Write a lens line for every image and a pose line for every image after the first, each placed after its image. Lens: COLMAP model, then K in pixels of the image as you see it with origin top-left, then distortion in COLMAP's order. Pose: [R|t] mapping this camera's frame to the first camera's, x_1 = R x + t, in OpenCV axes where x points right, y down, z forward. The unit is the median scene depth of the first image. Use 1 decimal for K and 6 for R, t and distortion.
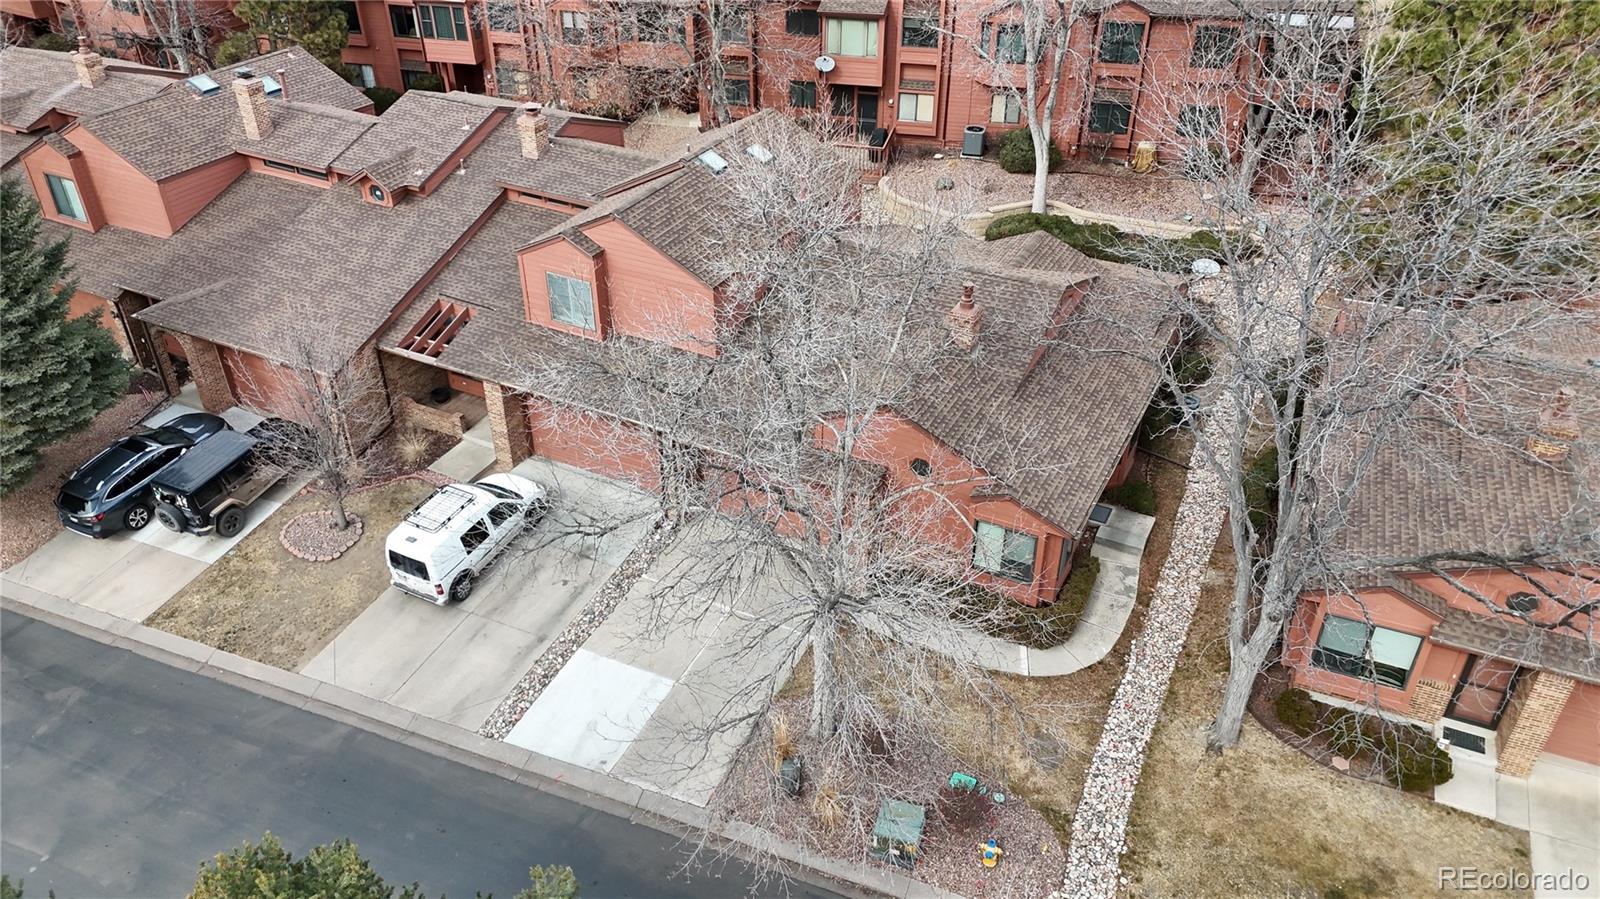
lens RADIAL K [[1171.2, 0, 801.9], [0, 1171.2, 453.1], [0, 0, 1]] dist [0.084347, -0.075378]
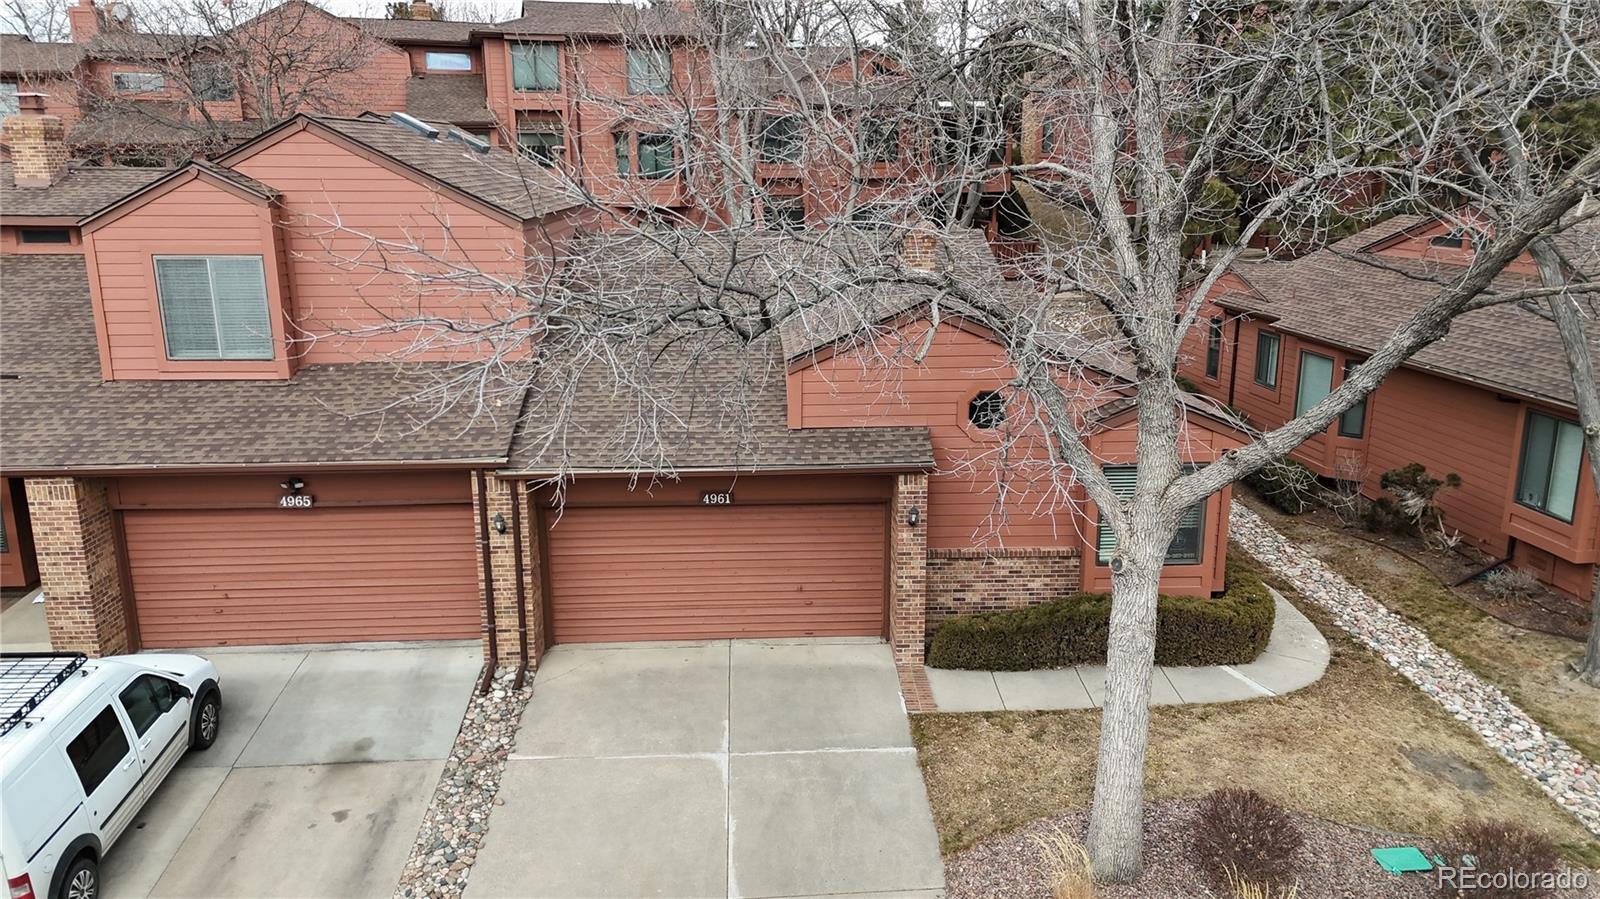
lens RADIAL K [[1171.2, 0, 794.8], [0, 1171.2, 441.9], [0, 0, 1]] dist [0.084347, -0.075378]
pose [[0.869192, -0.126912, 0.477911, -0.248580], [0.283558, 0.919726, -0.271477, 0.150470], [-0.405093, 0.371481, 0.835405, 0.513270]]
